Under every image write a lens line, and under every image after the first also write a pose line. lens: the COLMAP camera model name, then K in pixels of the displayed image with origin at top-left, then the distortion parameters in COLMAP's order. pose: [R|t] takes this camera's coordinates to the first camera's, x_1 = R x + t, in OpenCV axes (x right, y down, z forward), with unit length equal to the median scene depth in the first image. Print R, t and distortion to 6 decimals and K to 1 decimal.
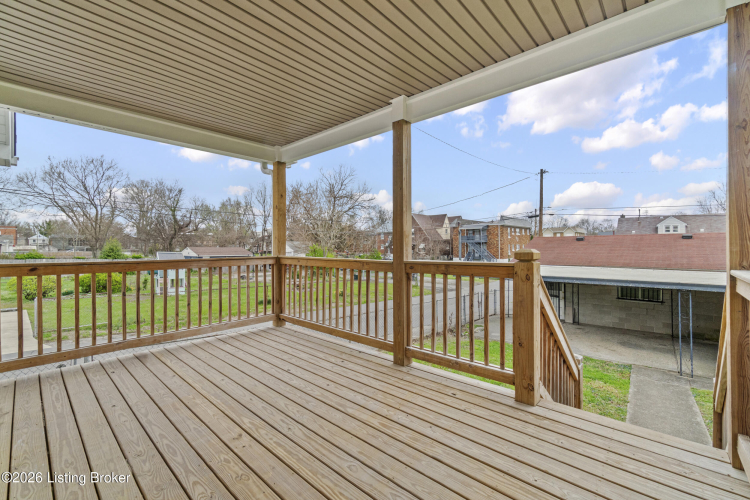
lens RADIAL K [[328.2, 0, 369.4], [0, 328.2, 248.1], [0, 0, 1]] dist [0.000770, 0.000080]
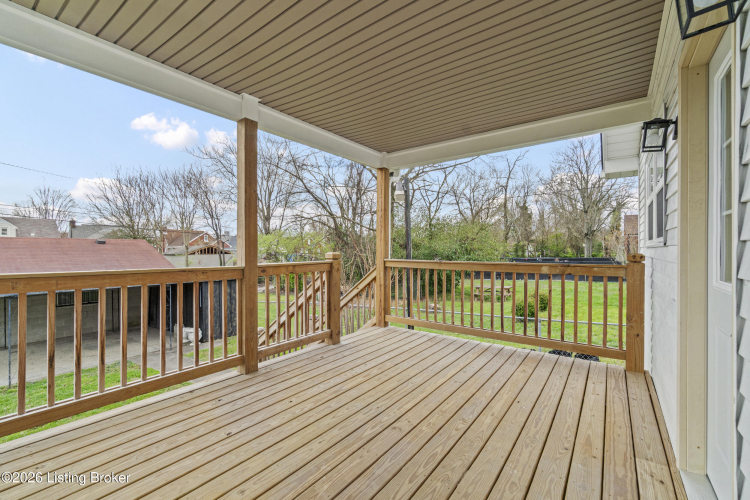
lens RADIAL K [[329.5, 0, 375.0], [0, 329.5, 250.0], [0, 0, 1]] dist [-0.000168, -0.000013]
pose [[-0.134332, 0.007240, 0.990910, -1.058372], [0.000517, 0.999974, -0.007236, 0.002204], [-0.990936, -0.000460, -0.134333, 0.883447]]
